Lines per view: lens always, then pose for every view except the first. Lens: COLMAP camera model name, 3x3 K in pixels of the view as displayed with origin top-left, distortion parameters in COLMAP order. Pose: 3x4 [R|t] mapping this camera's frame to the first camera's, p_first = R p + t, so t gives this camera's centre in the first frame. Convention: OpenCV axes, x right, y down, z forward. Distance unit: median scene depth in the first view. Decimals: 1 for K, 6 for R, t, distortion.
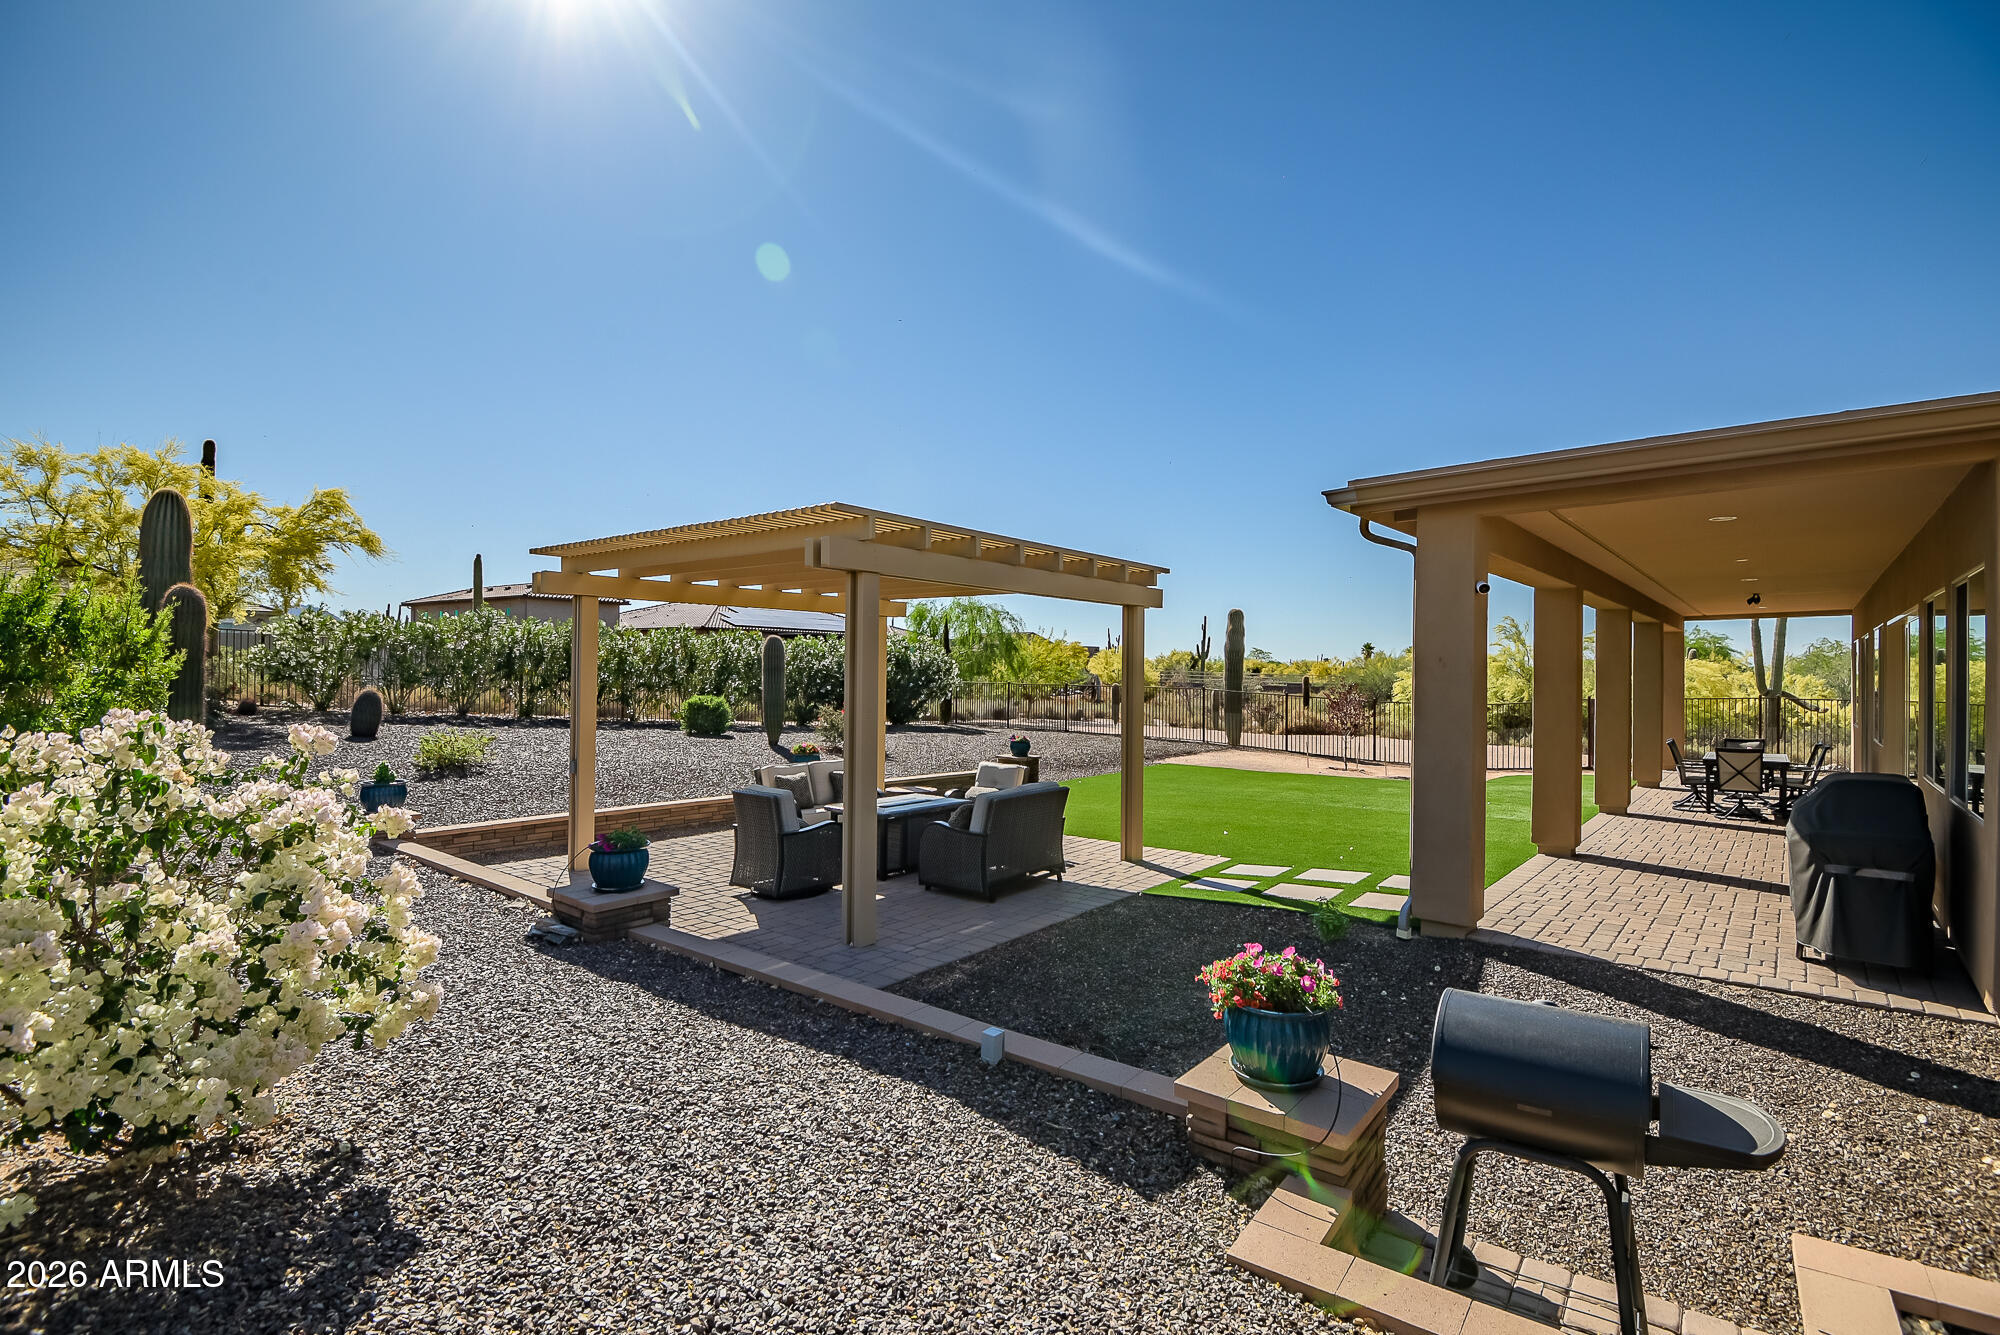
lens RADIAL K [[929.8, 0, 1002.1], [0, 929.8, 658.0], [0, 0, 1]] dist [0.010785, -0.030738]
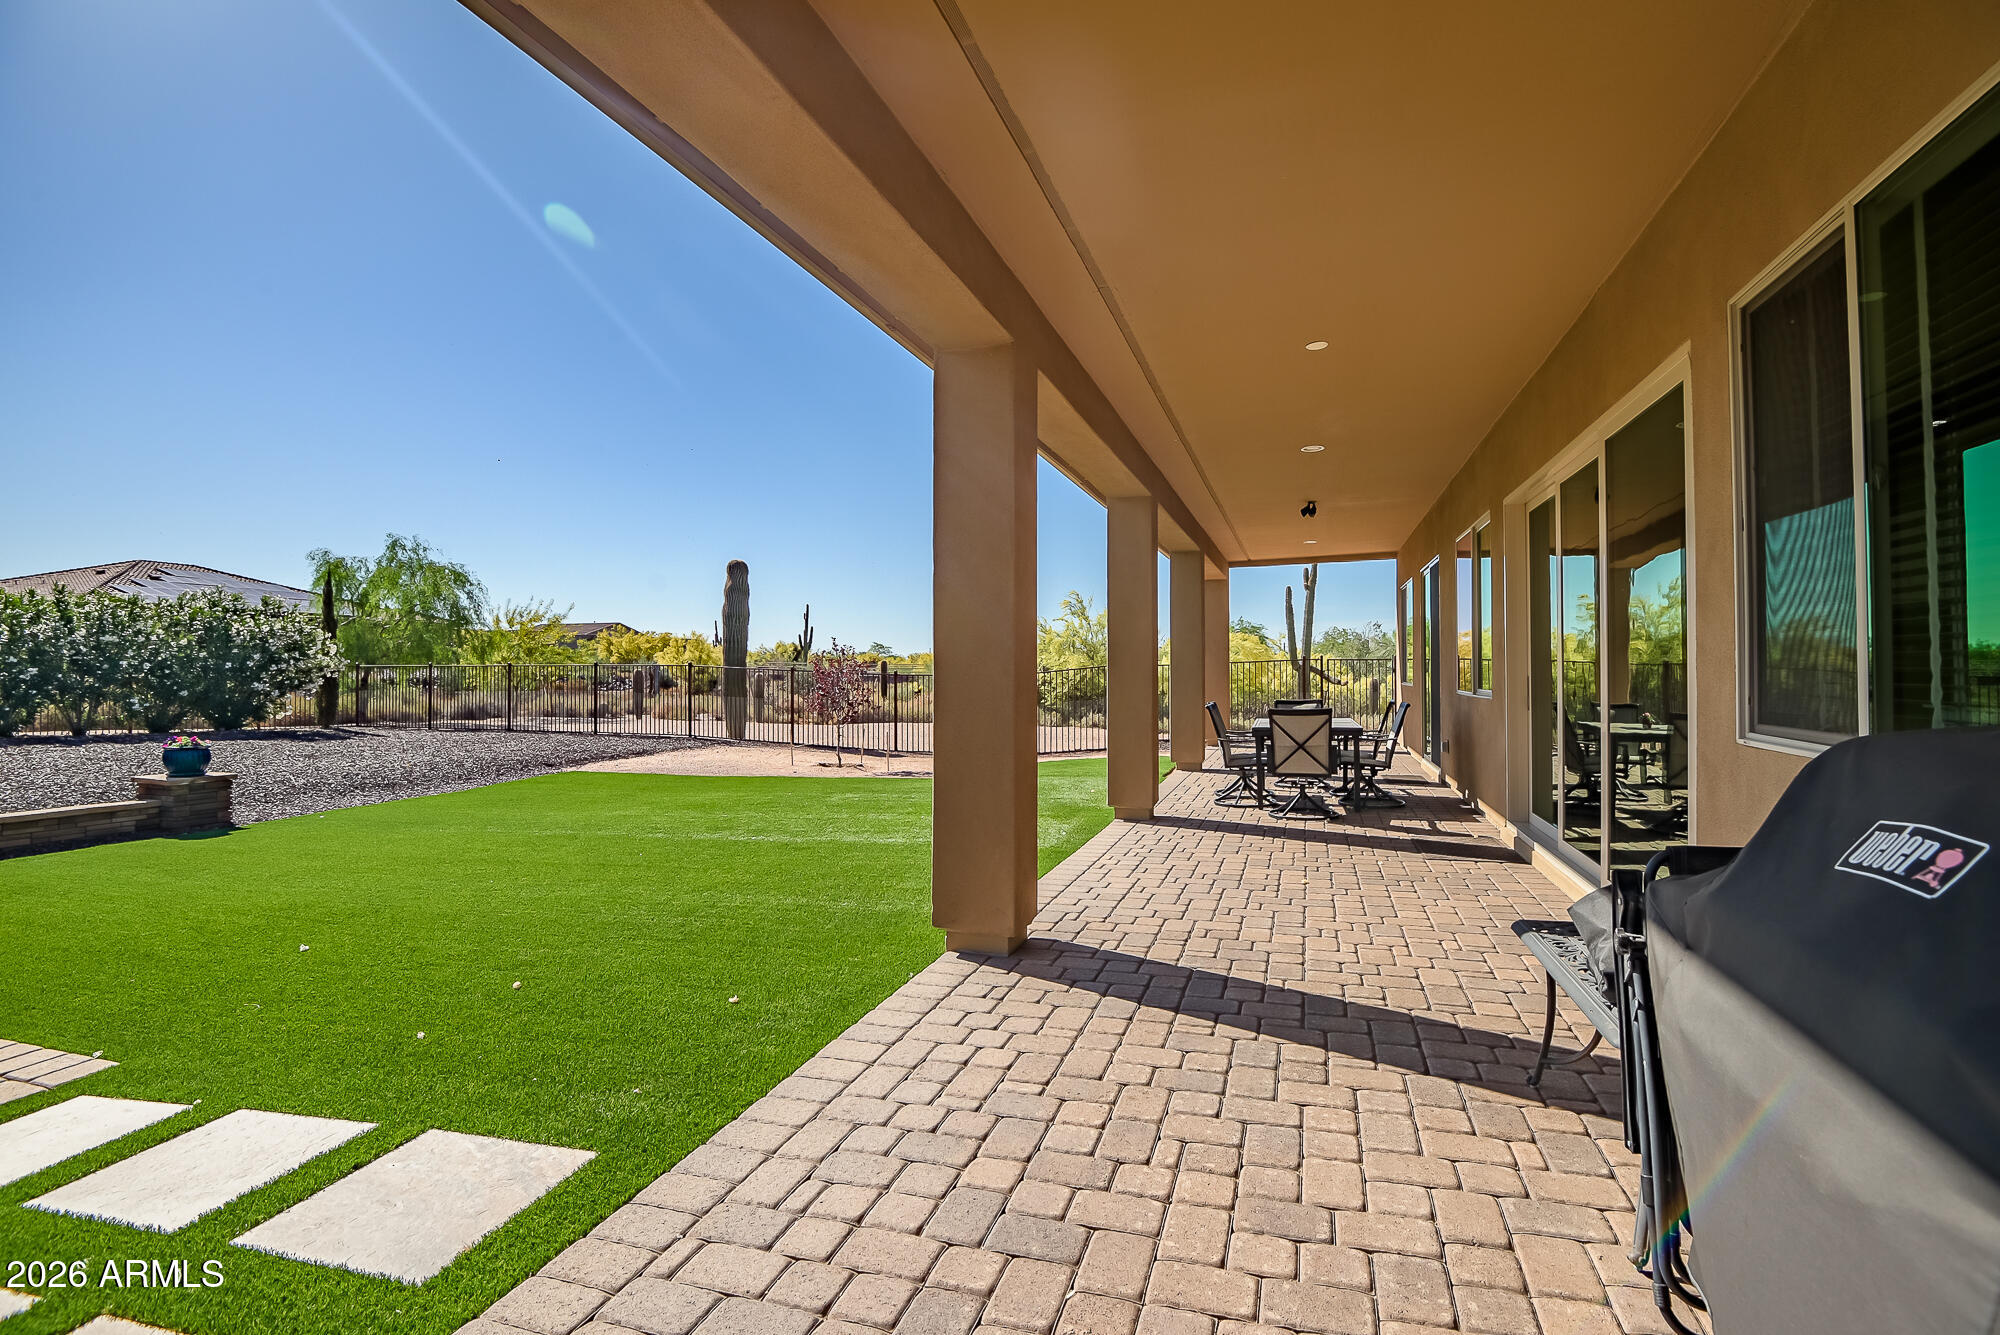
lens RADIAL K [[929.8, 0, 1002.1], [0, 929.8, 658.0], [0, 0, 1]] dist [0.010785, -0.030738]
pose [[0.923648, -0.011268, 0.383076, 0.196023], [0.010072, 0.999936, 0.005127, 0.031327], [-0.383109, -0.000877, 0.923703, 0.264039]]
